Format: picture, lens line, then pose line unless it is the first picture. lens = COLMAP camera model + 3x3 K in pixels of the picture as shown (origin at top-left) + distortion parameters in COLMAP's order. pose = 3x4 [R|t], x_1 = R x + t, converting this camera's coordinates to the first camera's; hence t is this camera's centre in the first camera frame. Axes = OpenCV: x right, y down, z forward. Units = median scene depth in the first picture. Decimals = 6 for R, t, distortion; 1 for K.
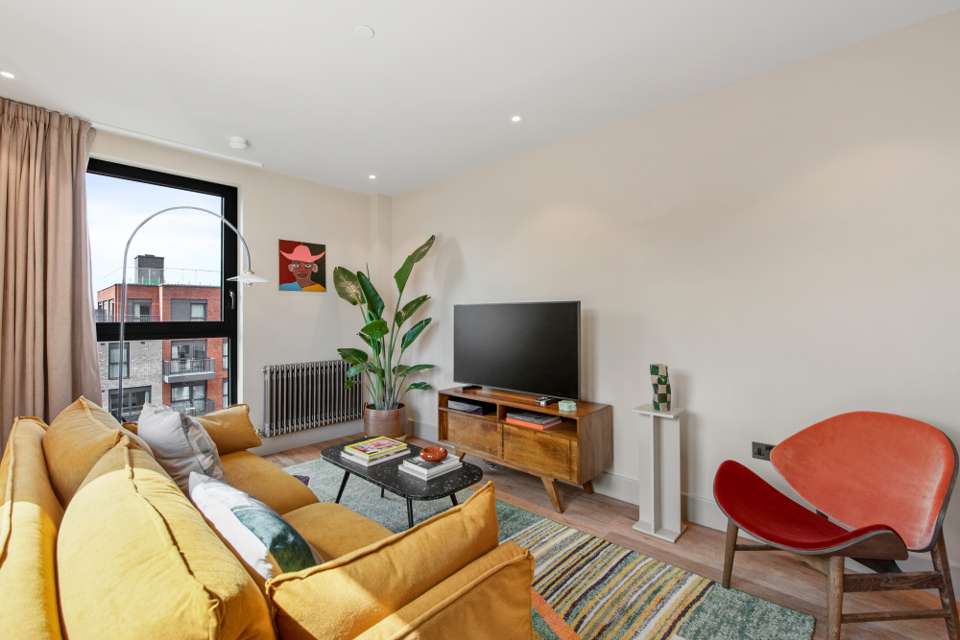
lens RADIAL K [[402.6, 0, 480.0], [0, 402.6, 320.0], [0, 0, 1]] dist [-0.000569, -0.000038]
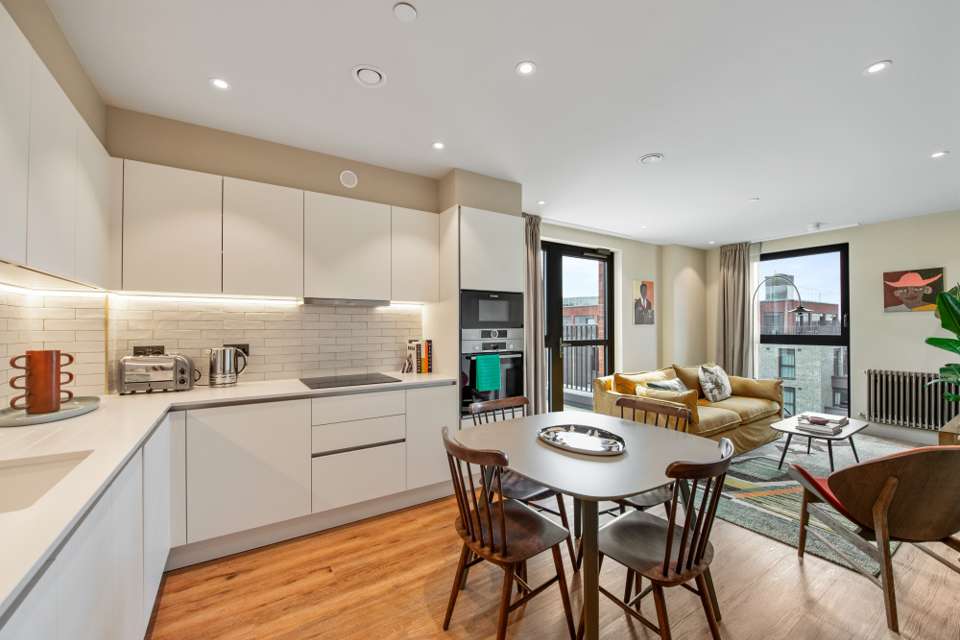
lens RADIAL K [[382.6, 0, 485.6], [0, 382.6, 324.6], [0, 0, 1]] dist [-0.010351, -0.000161]
pose [[-0.253368, -0.008282, -0.967334, 0.976437], [-0.008100, 0.999946, -0.006439, -0.017106], [0.967336, 0.006204, -0.253422, 0.077207]]
